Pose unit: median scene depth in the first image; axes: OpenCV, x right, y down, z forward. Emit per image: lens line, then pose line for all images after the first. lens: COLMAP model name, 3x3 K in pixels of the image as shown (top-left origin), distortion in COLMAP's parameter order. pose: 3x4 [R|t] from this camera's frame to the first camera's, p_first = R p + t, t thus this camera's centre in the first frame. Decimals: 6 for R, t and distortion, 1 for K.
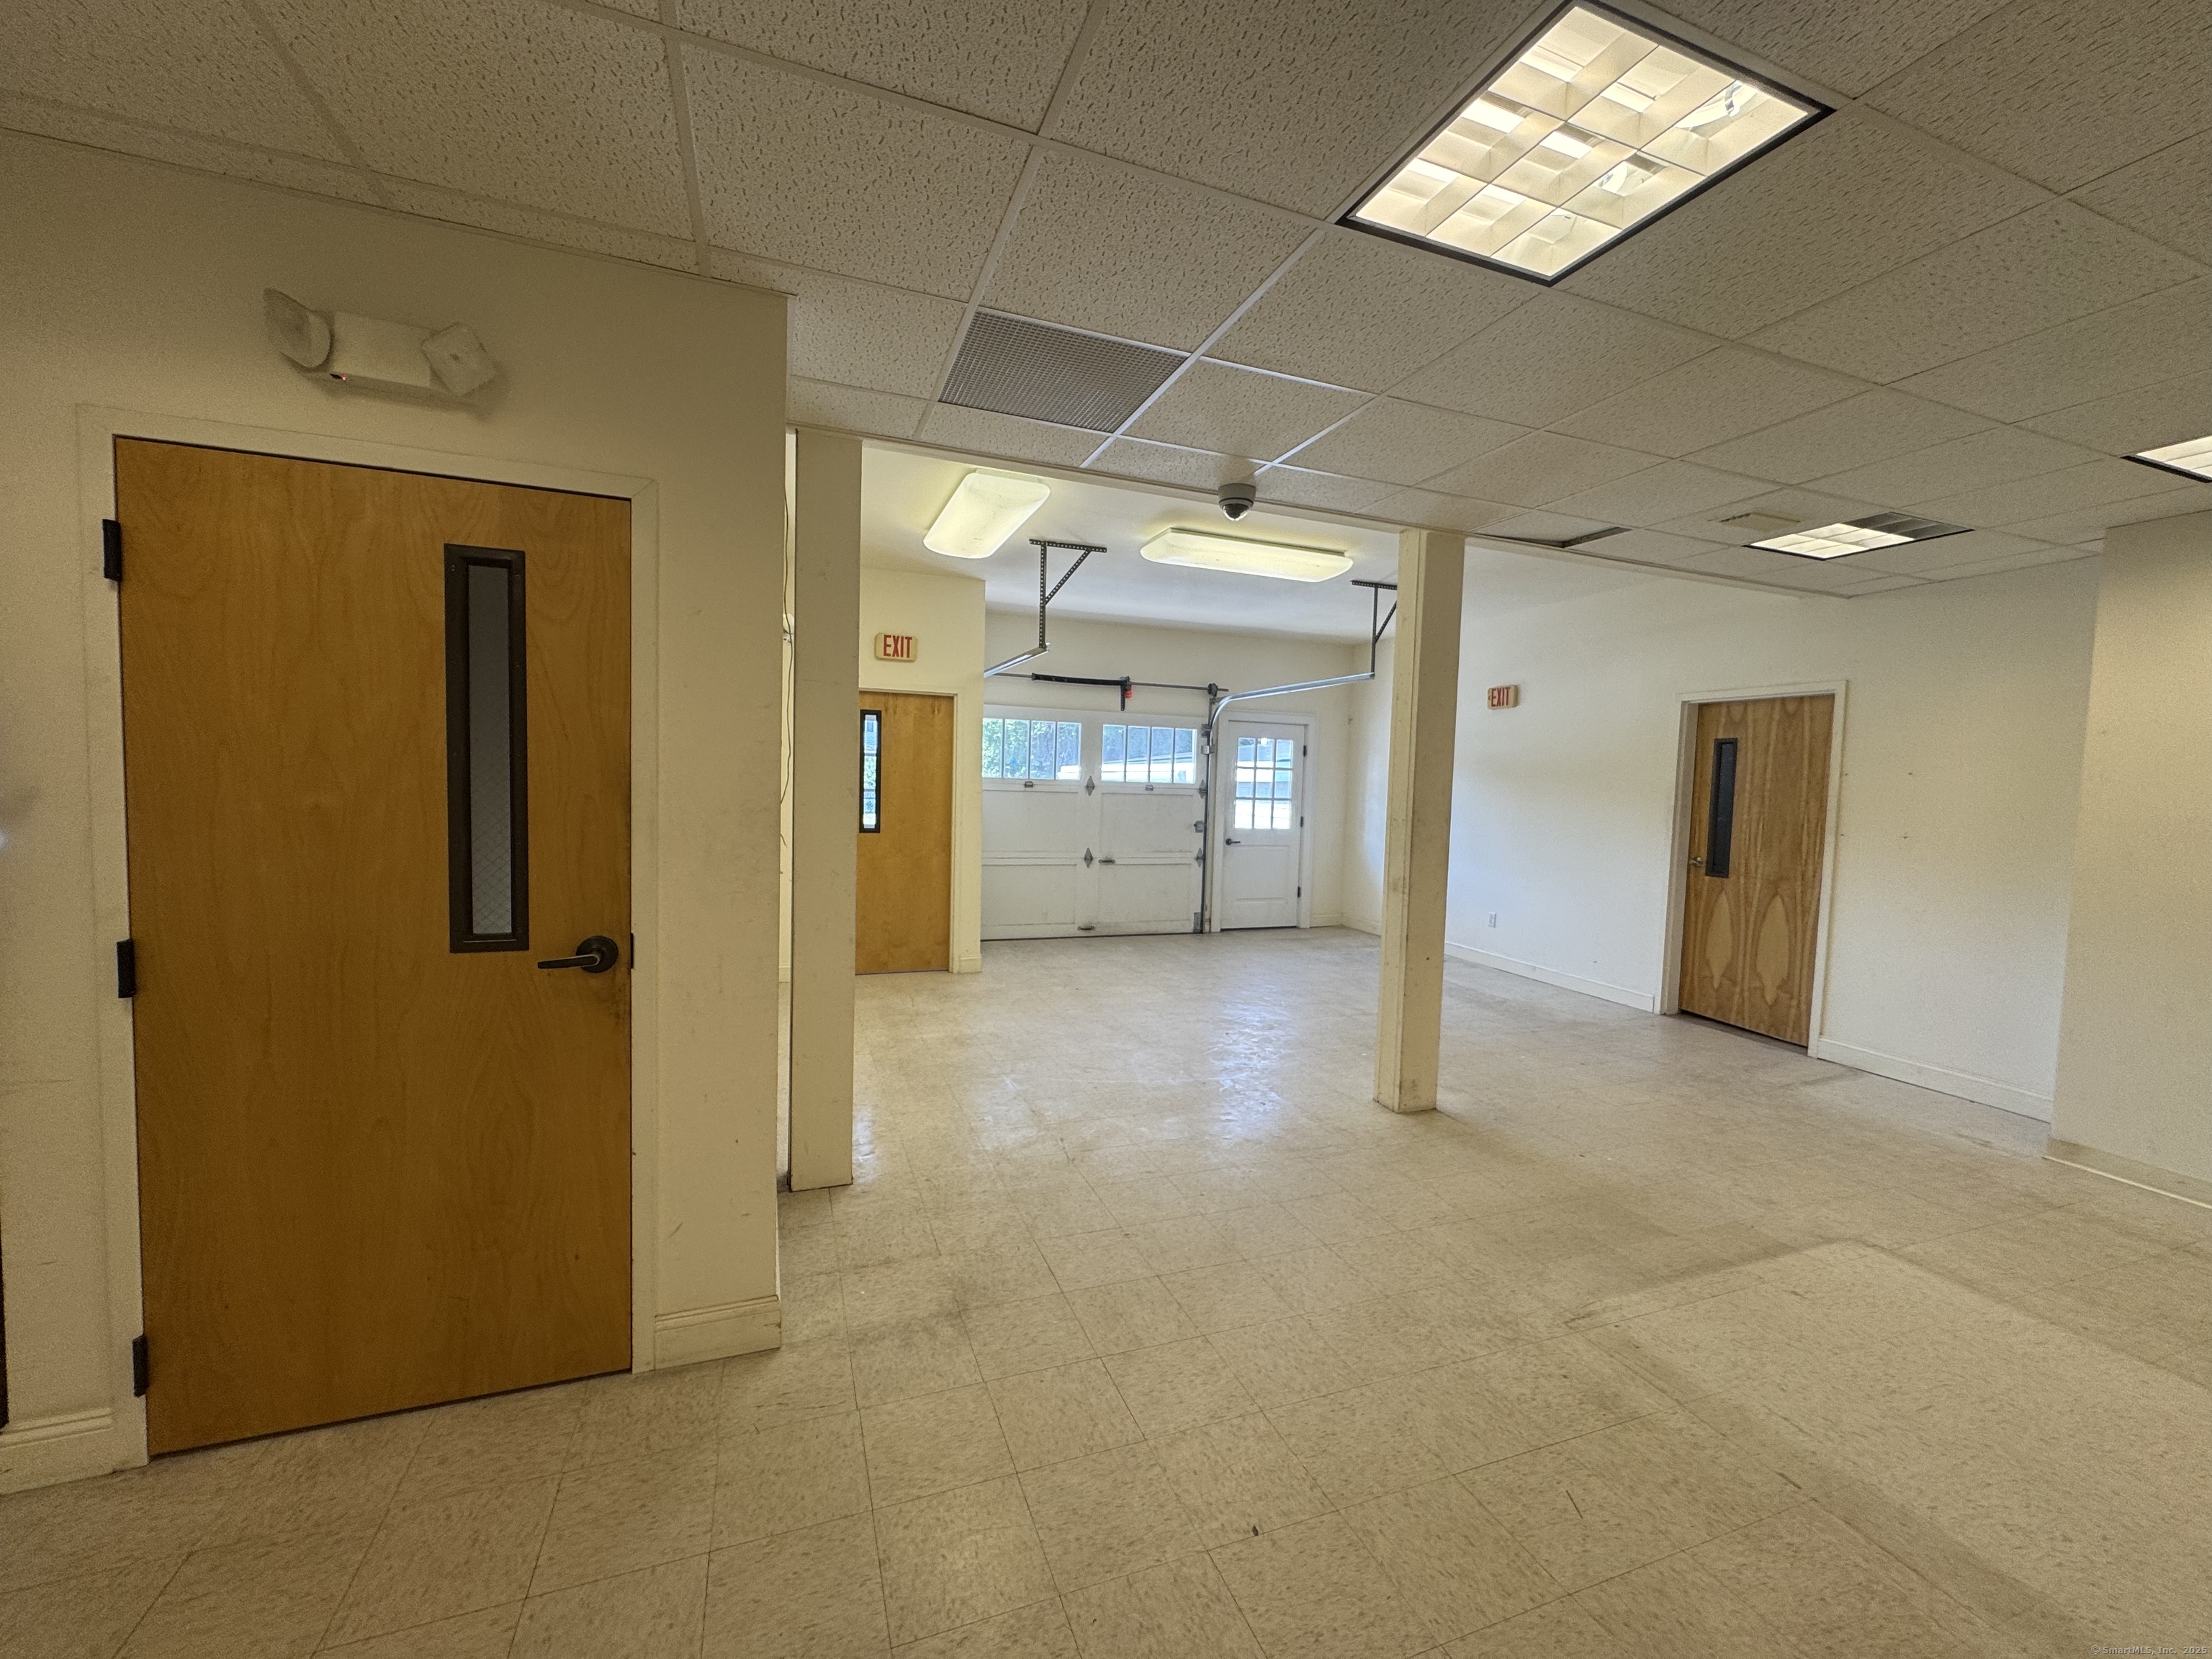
lens RADIAL K [[883.7, 0, 1106.0], [0, 883.7, 829.5], [0, 0, 1]] dist [-0.000426, 0.000065]
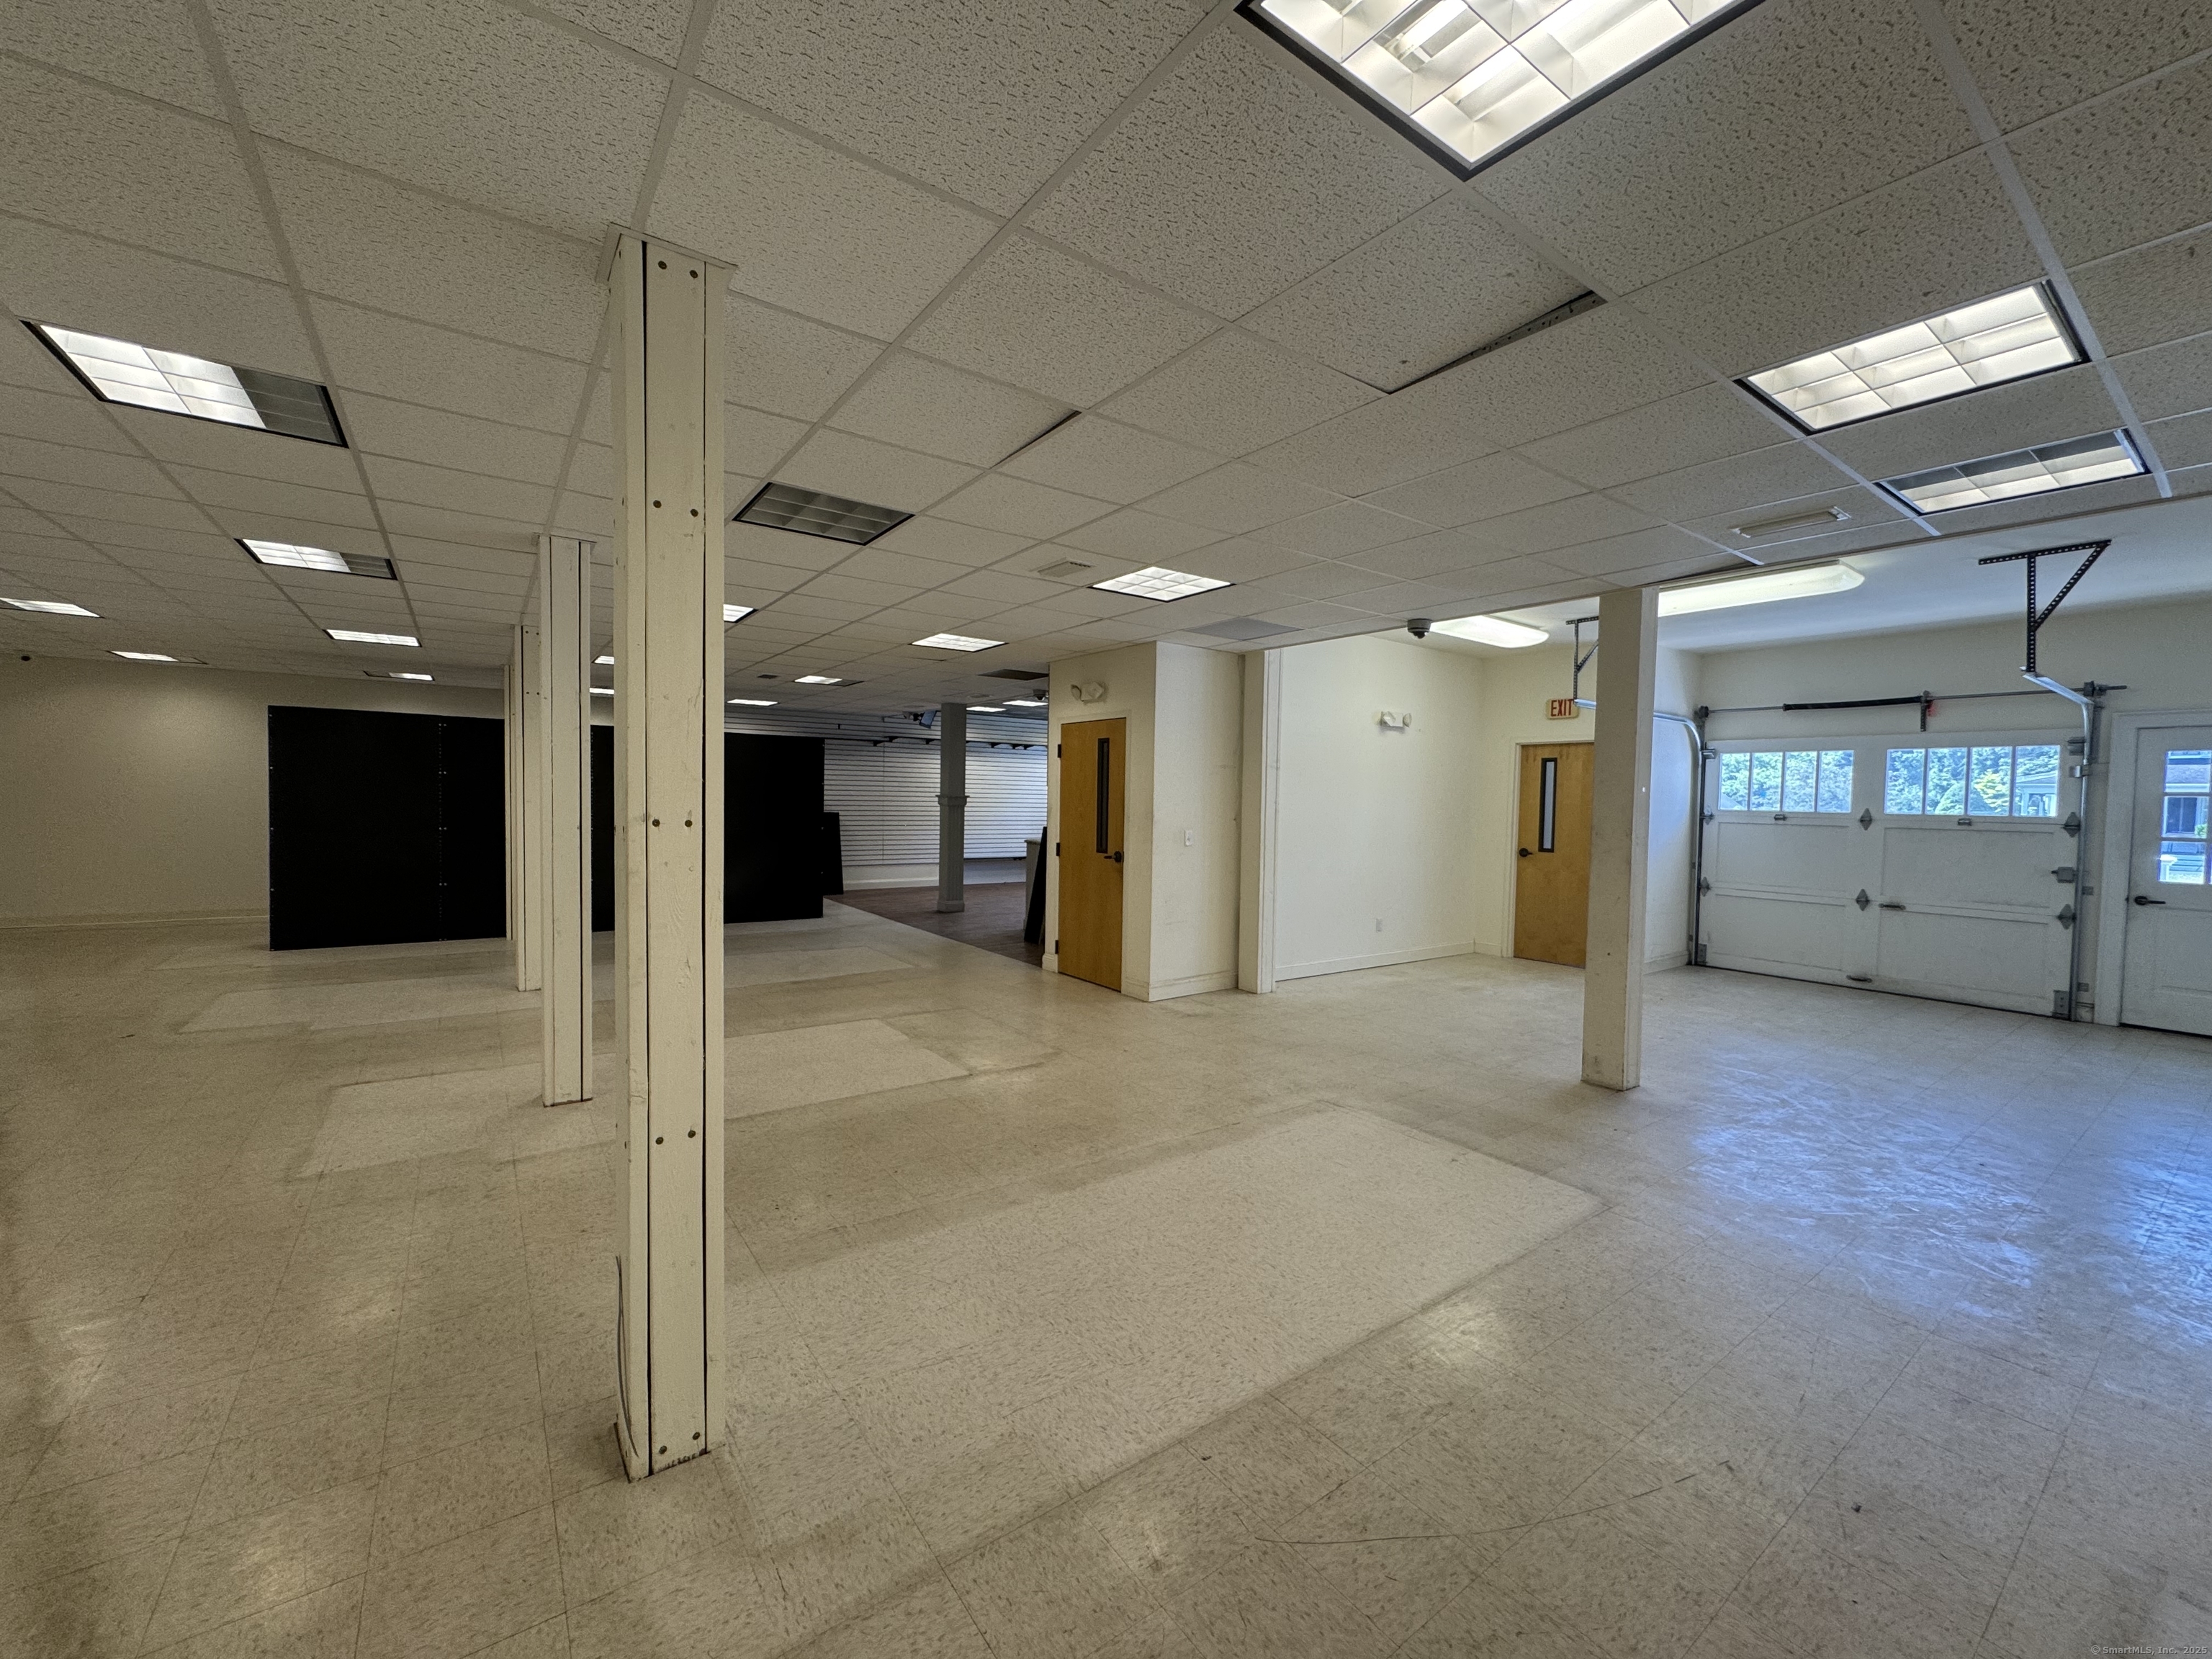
lens RADIAL K [[883.7, 0, 1106.0], [0, 883.7, 829.5], [0, 0, 1]] dist [-0.000426, 0.000065]
pose [[0.265933, 0.012715, -0.963908, 0.641455], [-0.064328, 0.997918, -0.004584, 0.014573], [0.961843, 0.063225, 0.266197, 0.020909]]
